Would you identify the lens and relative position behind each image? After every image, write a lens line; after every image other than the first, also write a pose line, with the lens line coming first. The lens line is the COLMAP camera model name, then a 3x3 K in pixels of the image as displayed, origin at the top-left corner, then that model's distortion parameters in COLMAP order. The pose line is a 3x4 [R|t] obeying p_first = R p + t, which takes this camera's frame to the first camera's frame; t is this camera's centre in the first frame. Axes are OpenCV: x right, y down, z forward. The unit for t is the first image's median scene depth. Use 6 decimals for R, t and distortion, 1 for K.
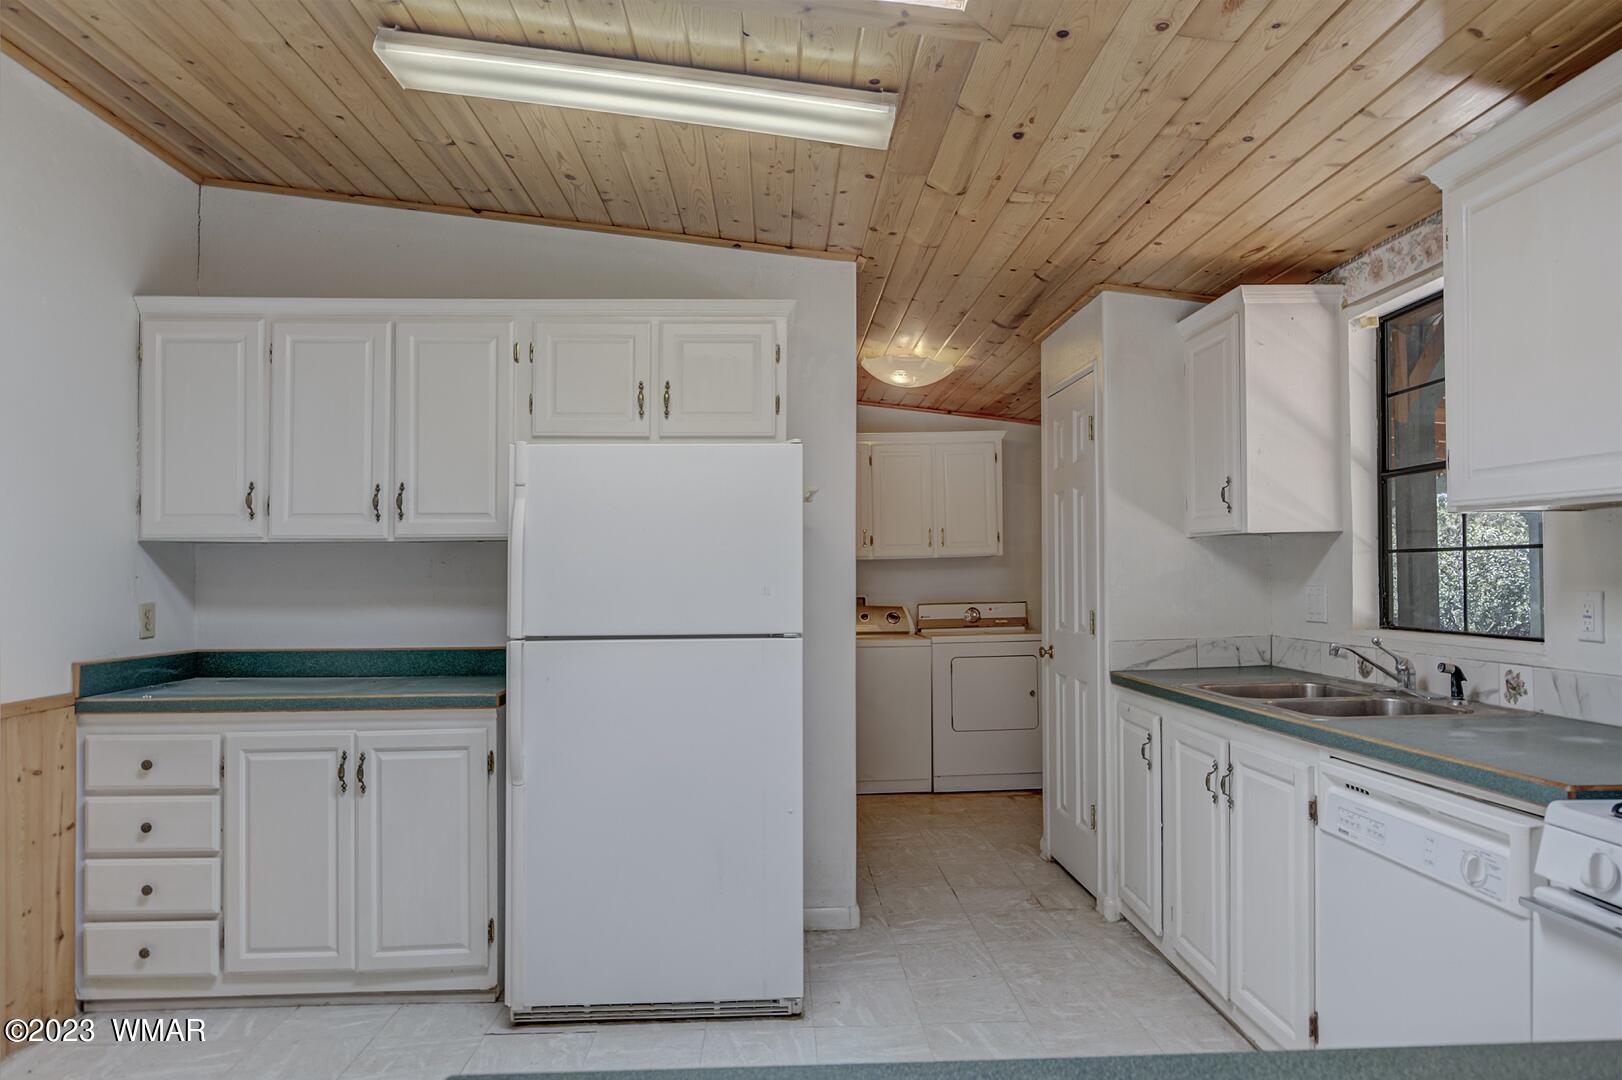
lens RADIAL K [[978.4, 0, 823.8], [0, 978.4, 538.9], [0, 0, 1]] dist [0.003257, 0.006479]
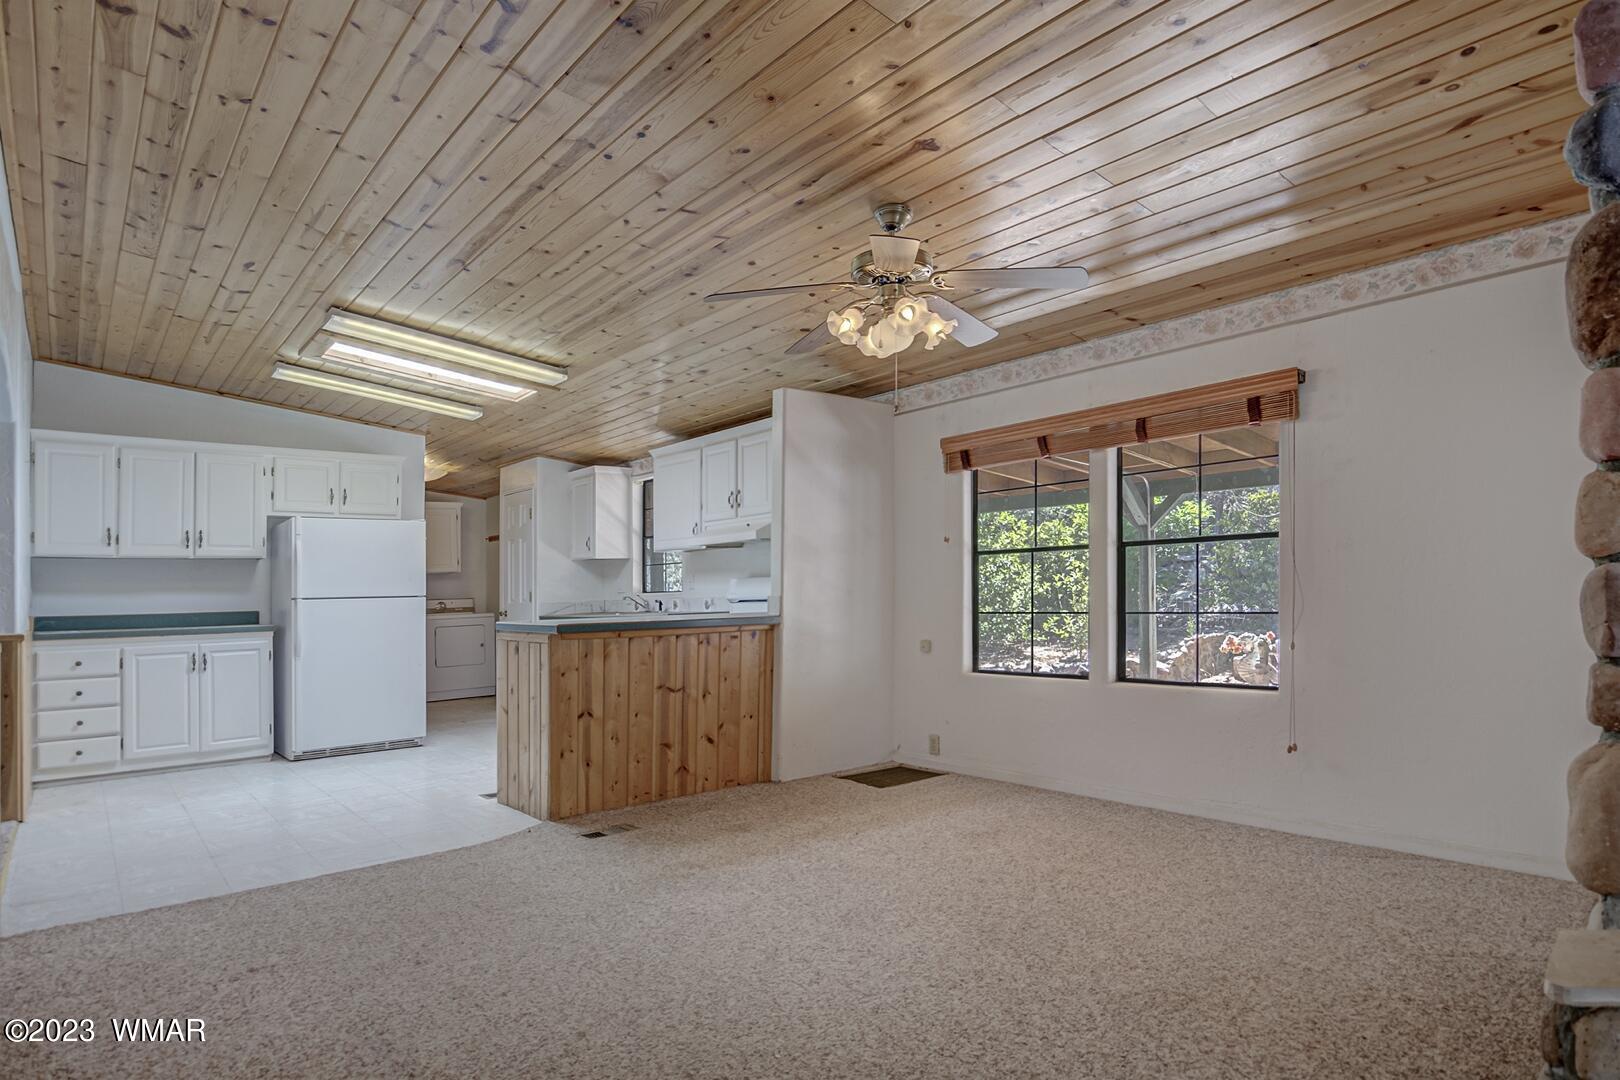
lens RADIAL K [[938.3, 0, 885.3], [0, 938.3, 571.0], [0, 0, 1]] dist [-0.013392, -0.000736]
pose [[0.785433, 0.003667, 0.618936, -0.560544], [-0.006735, 0.999974, 0.002622, 0.016139], [-0.618911, -0.006228, 0.785437, -1.600870]]
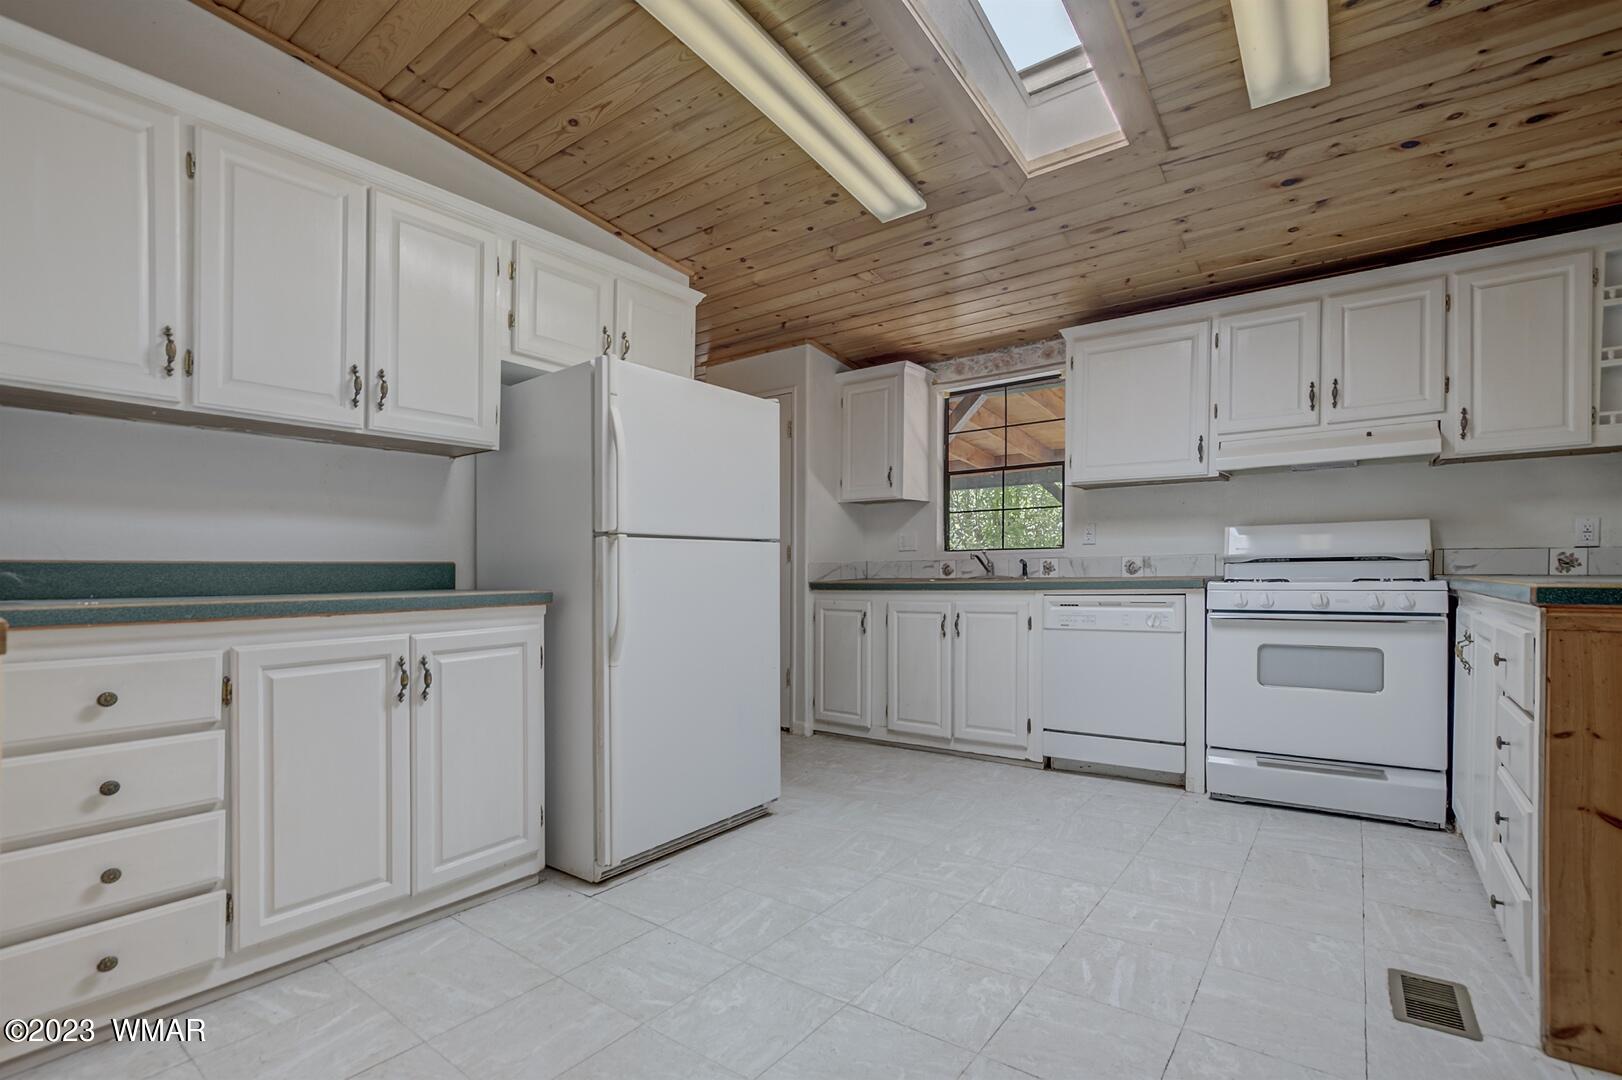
lens RADIAL K [[727.6, 0, 801.0], [0, 727.6, 572.4], [0, 0, 1]] dist [-0.023732, 0.001963]
pose [[0.638732, 0.003536, 0.769421, -0.758437], [-0.025430, 0.999540, 0.016517, 0.118538], [-0.769009, -0.030116, 0.638528, 0.298563]]
